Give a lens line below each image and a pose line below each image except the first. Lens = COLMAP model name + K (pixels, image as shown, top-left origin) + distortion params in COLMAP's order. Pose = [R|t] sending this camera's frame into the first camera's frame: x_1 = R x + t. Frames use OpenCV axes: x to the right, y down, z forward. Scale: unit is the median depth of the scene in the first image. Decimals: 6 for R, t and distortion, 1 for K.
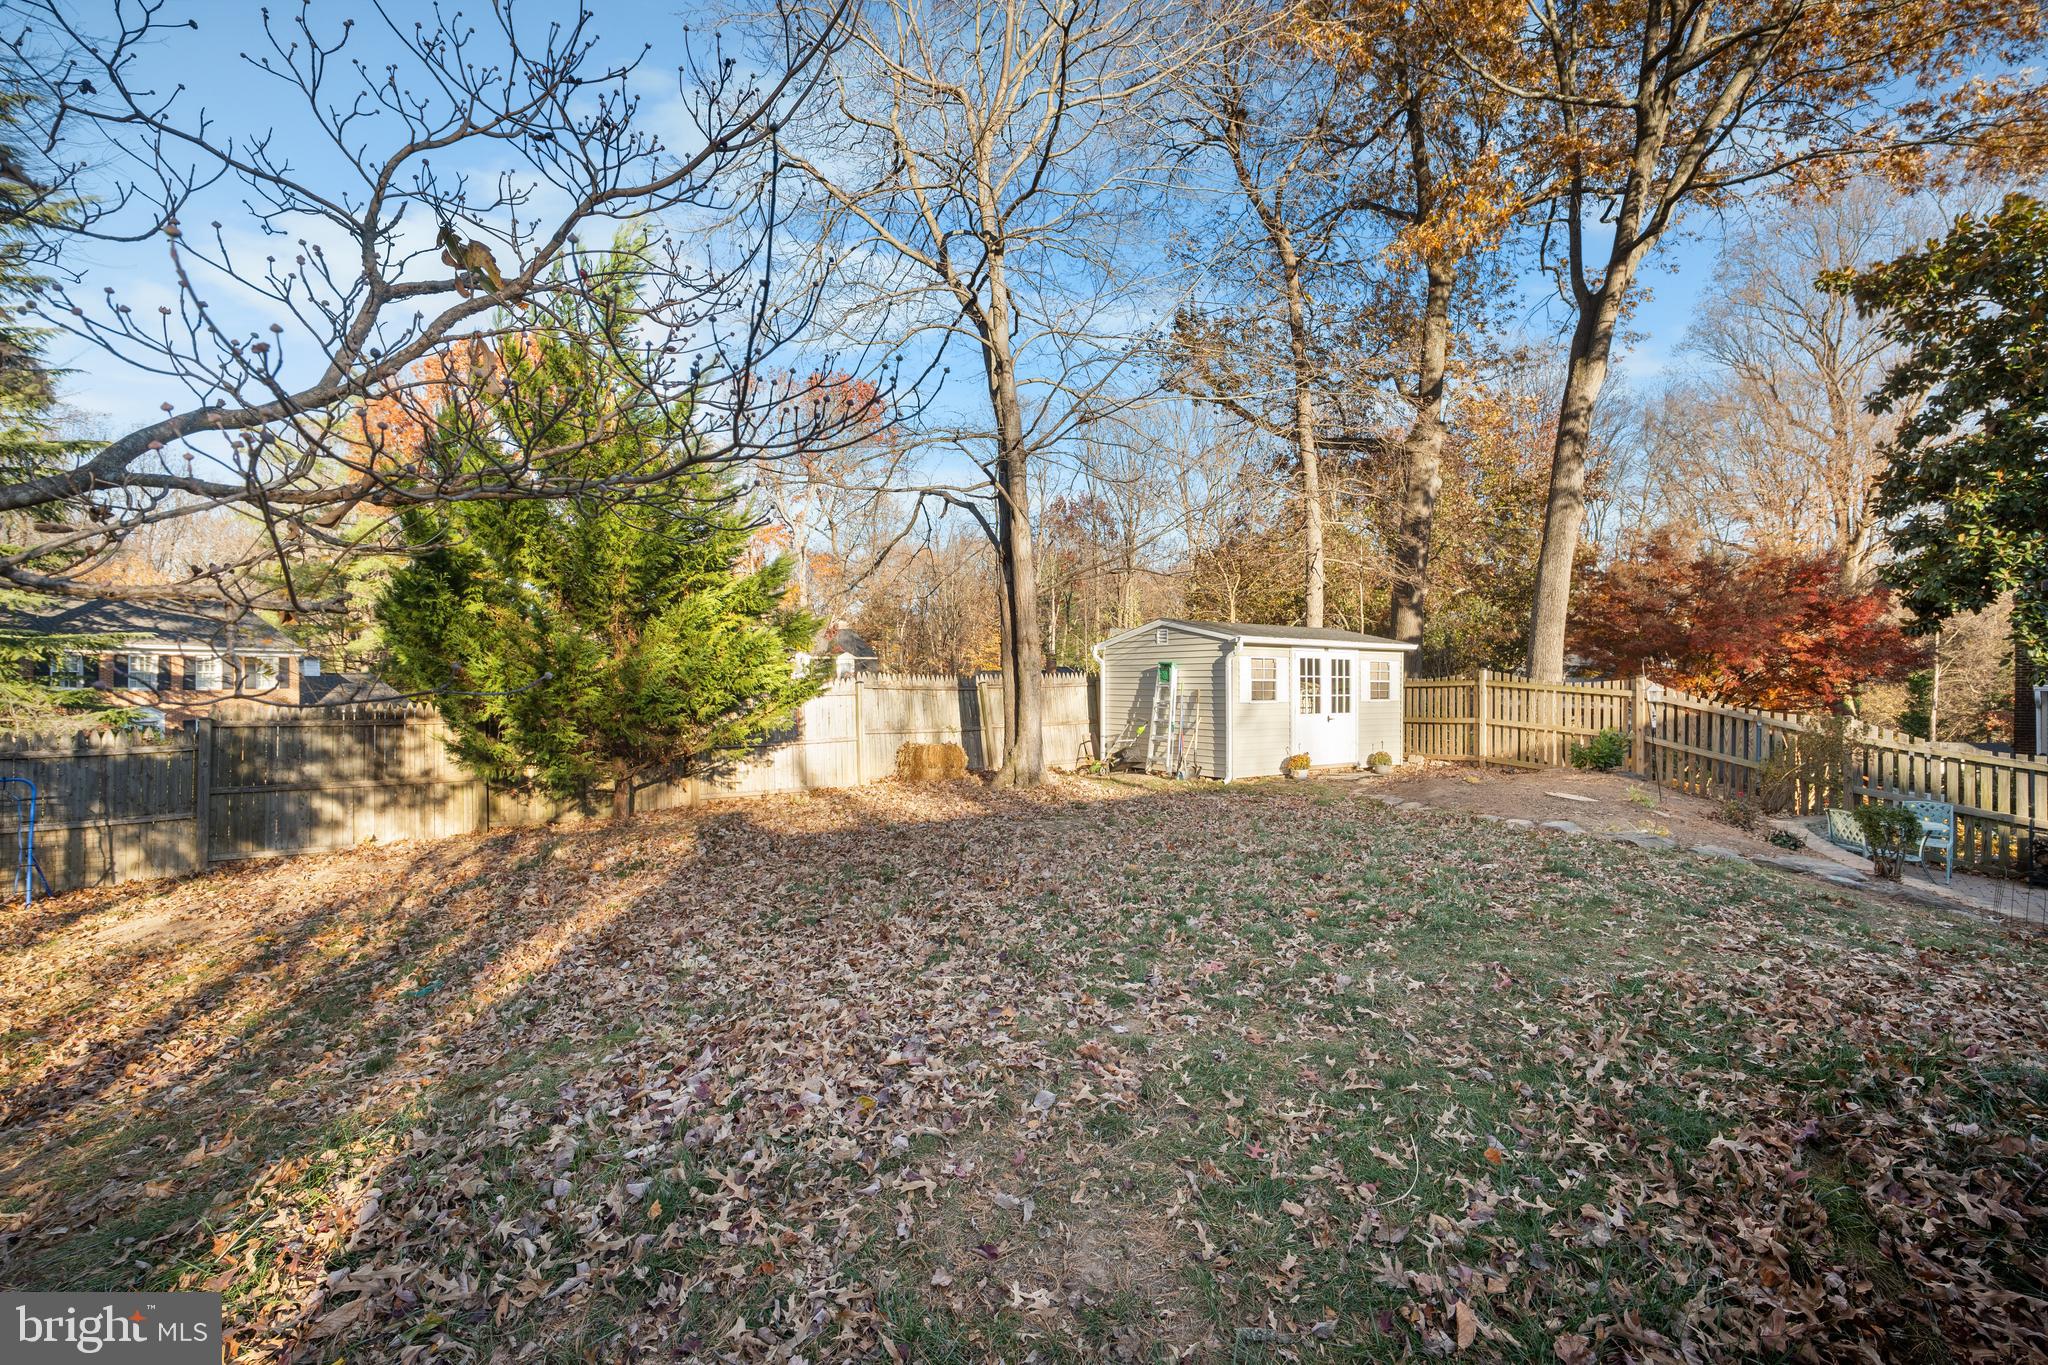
lens RADIAL K [[849.2, 0, 1018.7], [0, 849.2, 677.1], [0, 0, 1]] dist [-0.044073, 0.018131]
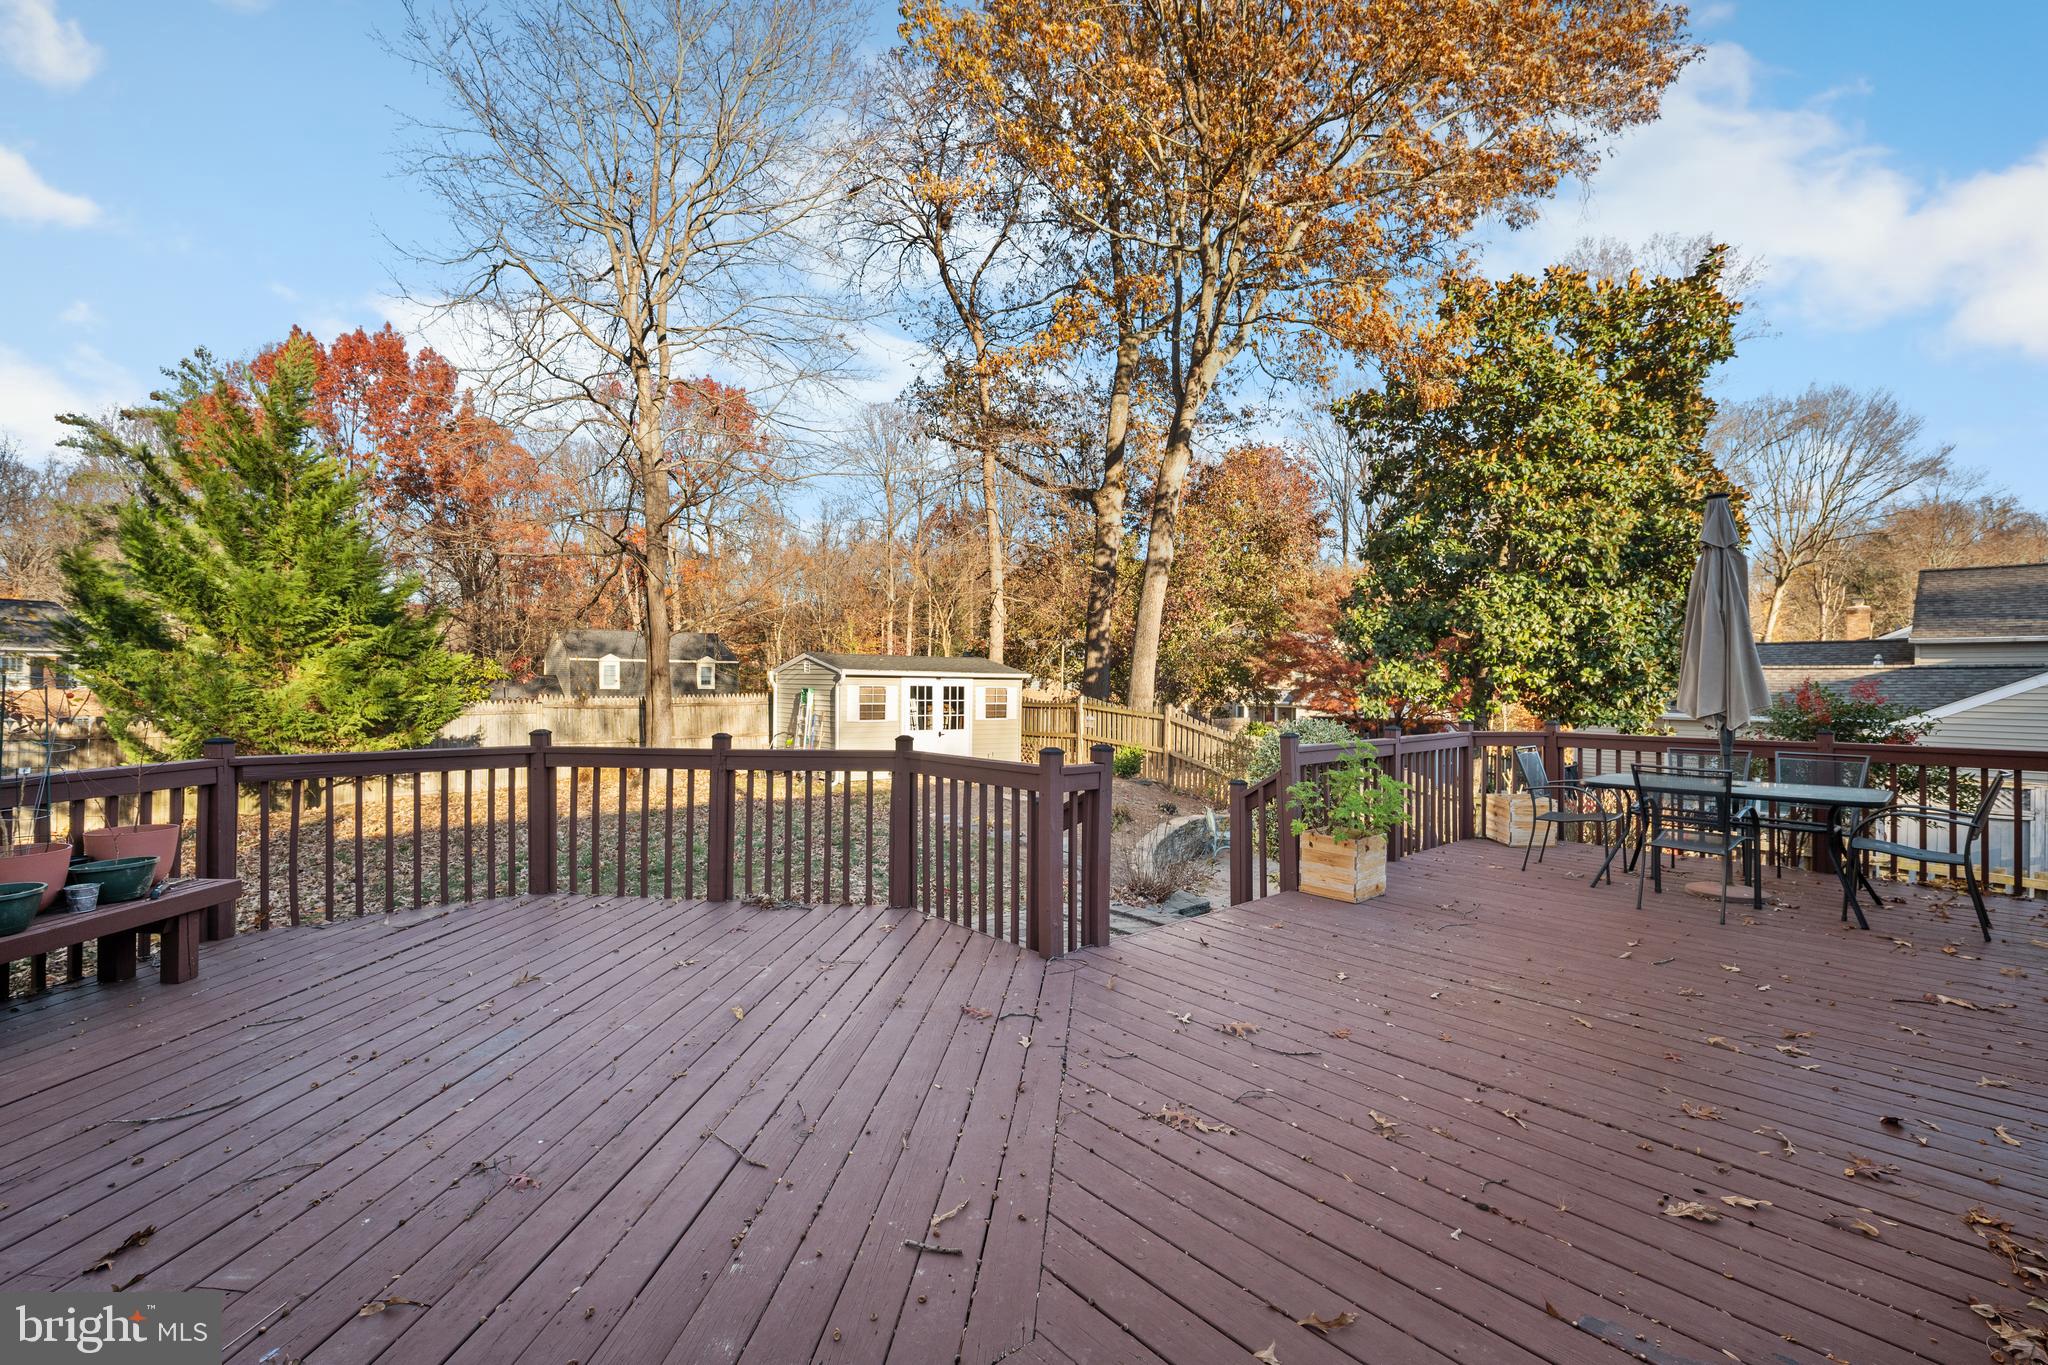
lens RADIAL K [[865.7, 0, 1029.8], [0, 865.7, 679.7], [0, 0, 1]] dist [-0.038194, 0.015290]
pose [[0.995321, 0.009647, 0.096146, 0.381914], [-0.009994, 0.999945, 0.003126, -0.036925], [-0.096110, -0.004072, 0.995362, -0.291552]]
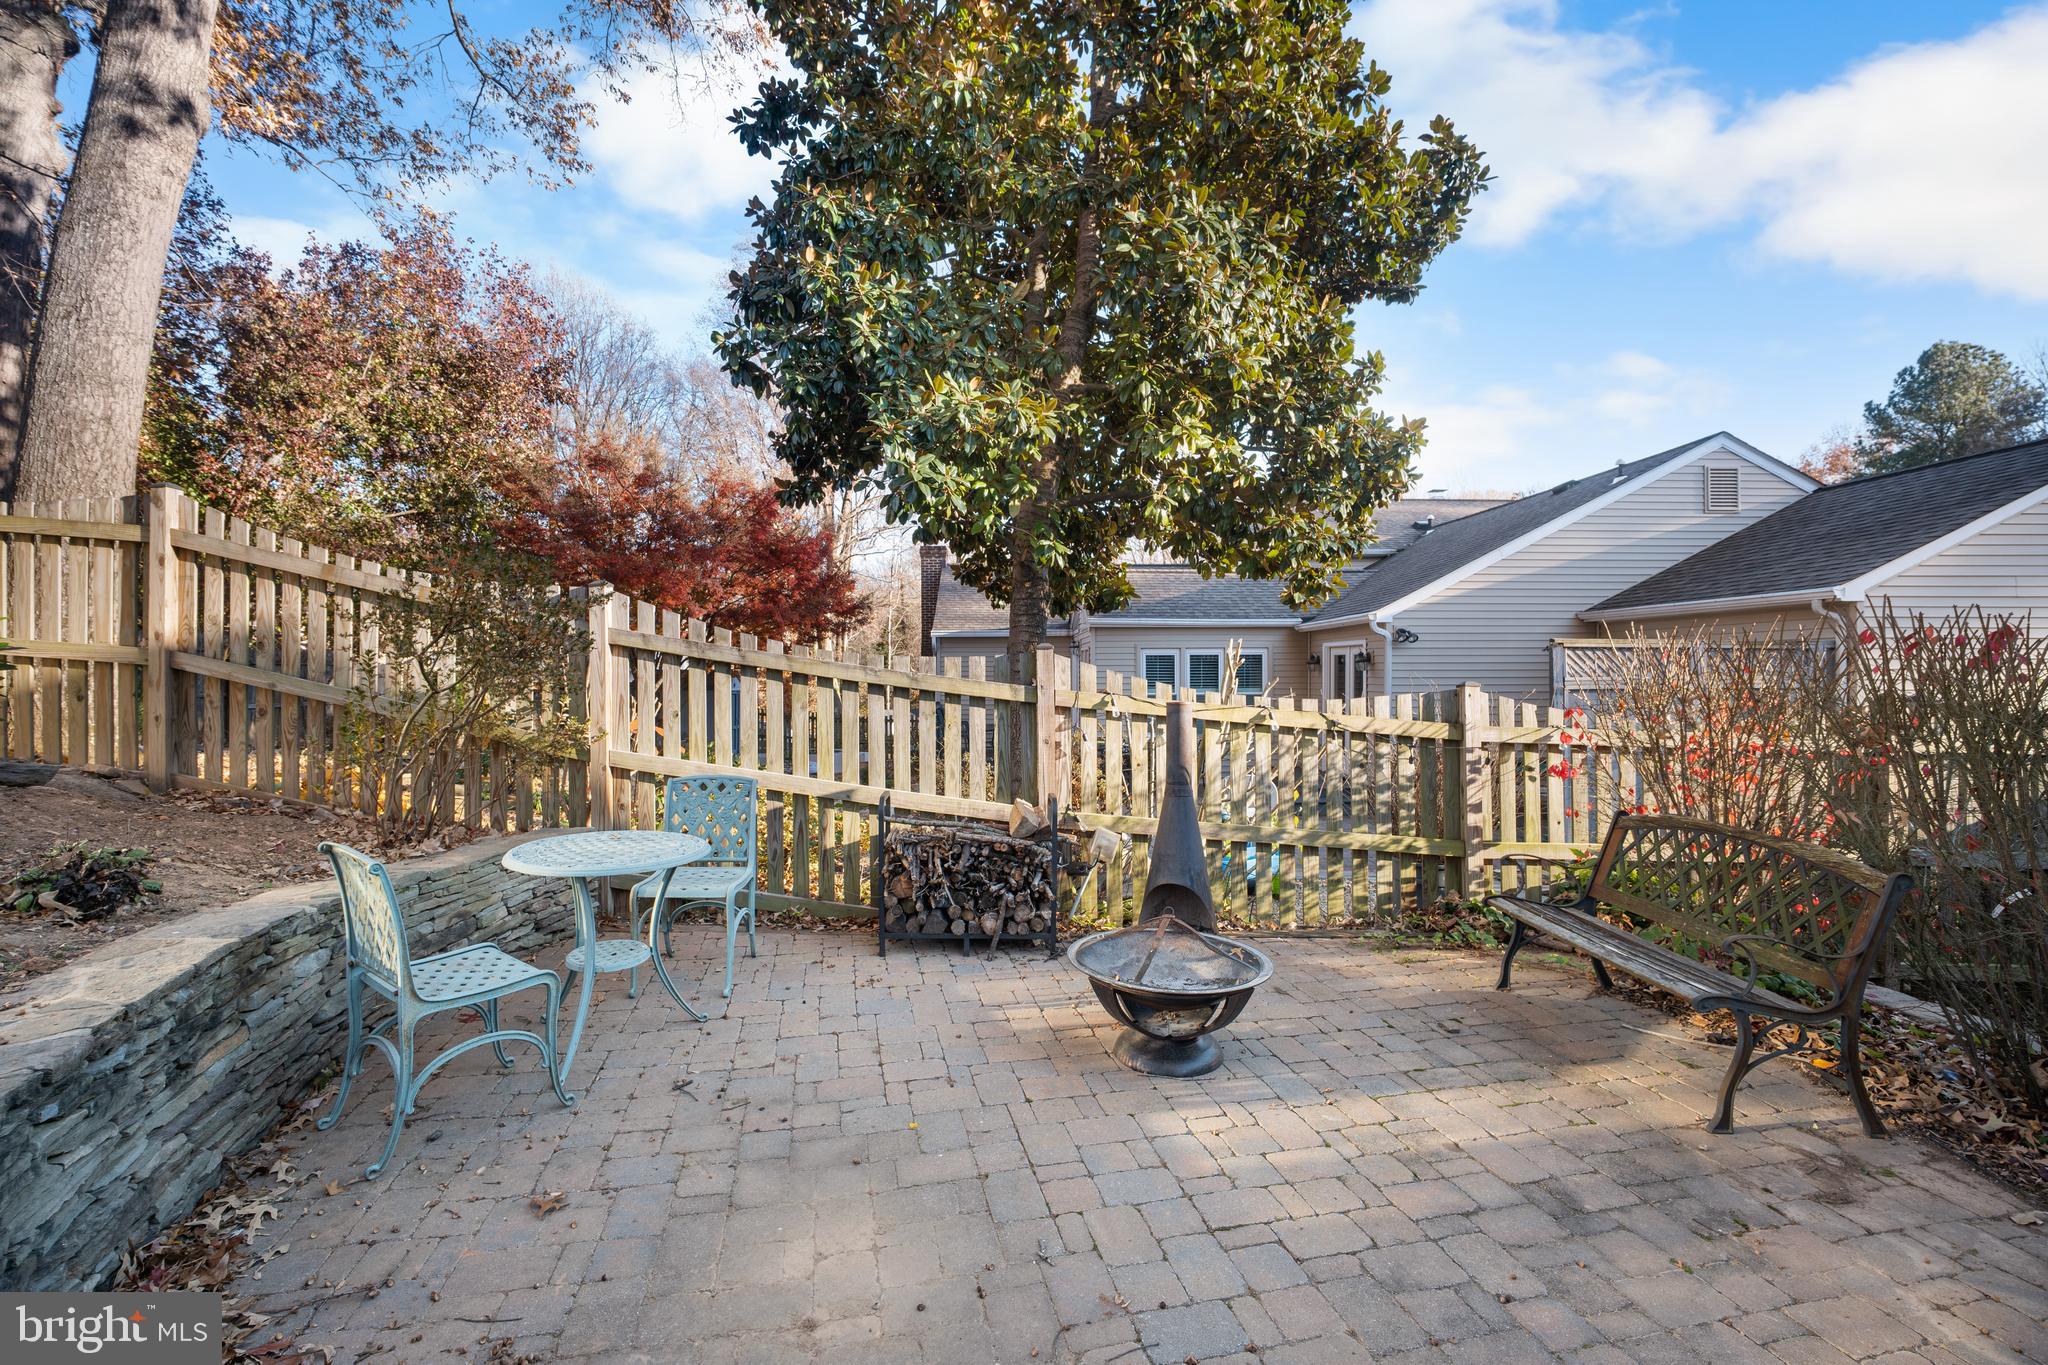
lens RADIAL K [[863.5, 0, 1026.4], [0, 863.5, 676.4], [0, 0, 1]] dist [-0.039885, 0.014367]
pose [[0.559926, -0.007828, 0.828505, 0.617561], [0.002555, 0.999967, 0.007721, 0.074906], [-0.828538, -0.002207, 0.559928, 0.464952]]
